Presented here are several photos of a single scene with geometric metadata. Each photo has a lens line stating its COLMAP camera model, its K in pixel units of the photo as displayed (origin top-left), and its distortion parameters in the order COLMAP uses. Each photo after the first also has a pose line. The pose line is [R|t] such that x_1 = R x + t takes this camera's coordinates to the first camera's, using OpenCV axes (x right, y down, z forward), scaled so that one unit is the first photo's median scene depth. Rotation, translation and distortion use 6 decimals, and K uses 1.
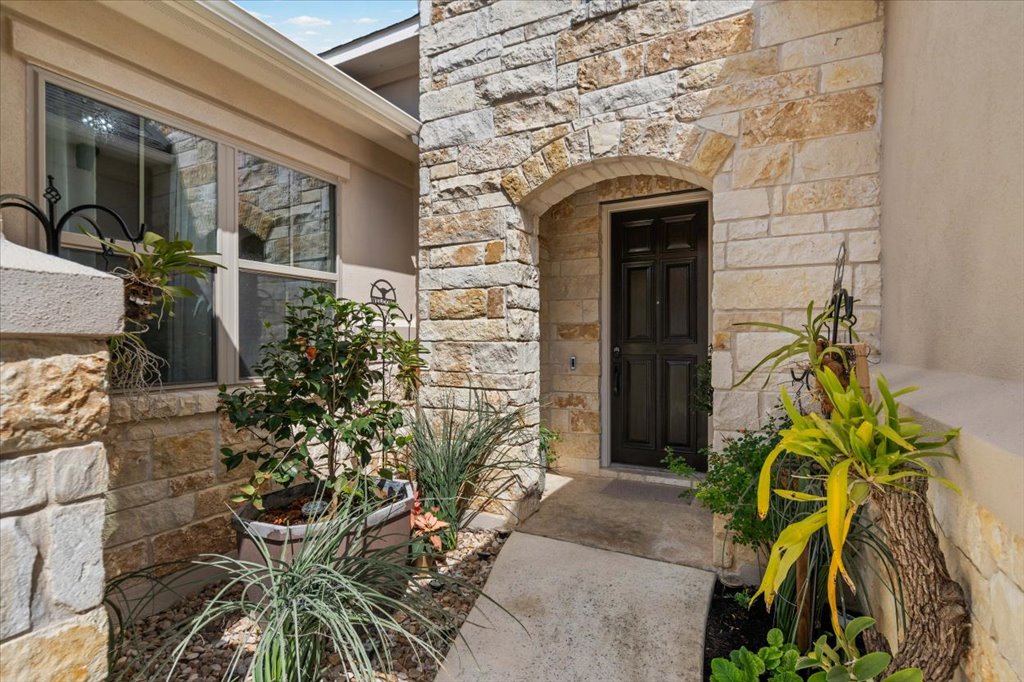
lens RADIAL K [[504.2, 0, 507.8], [0, 504.2, 349.3], [0, 0, 1]] dist [-0.002230, -0.000620]
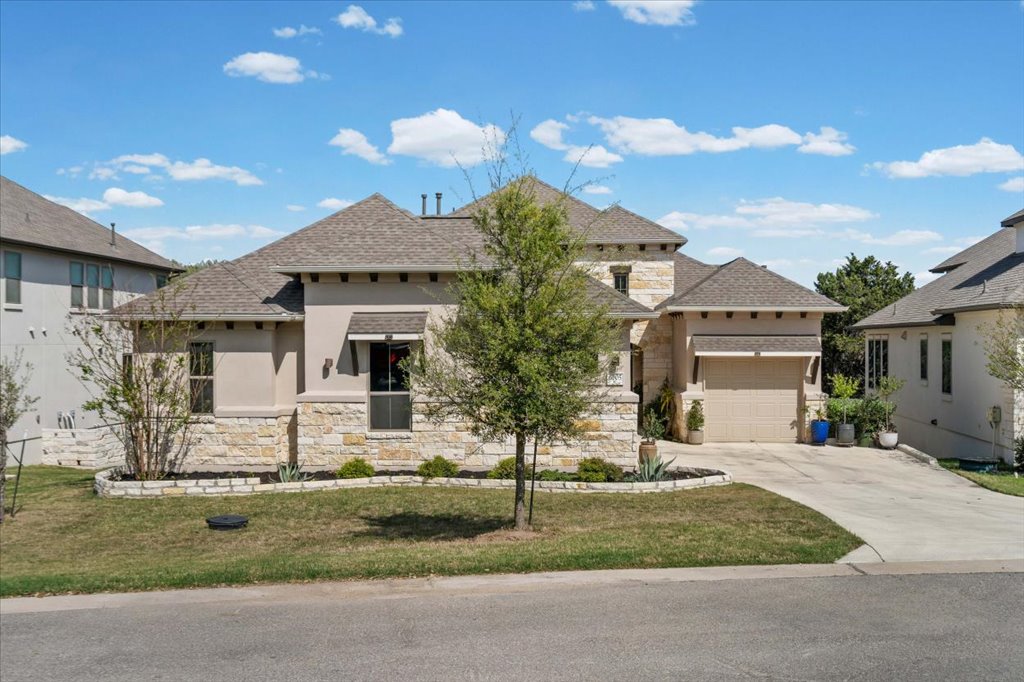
lens RADIAL K [[985.3, 0, 512.0], [0, 985.3, 341.0], [0, 0, 1]] dist [-0.006068, -0.010158]
pose [[0.910049, -0.007876, 0.414426, -3.766813], [0.012118, 0.999898, -0.007608, -0.288553], [-0.414324, 0.011946, 0.910051, -5.719924]]
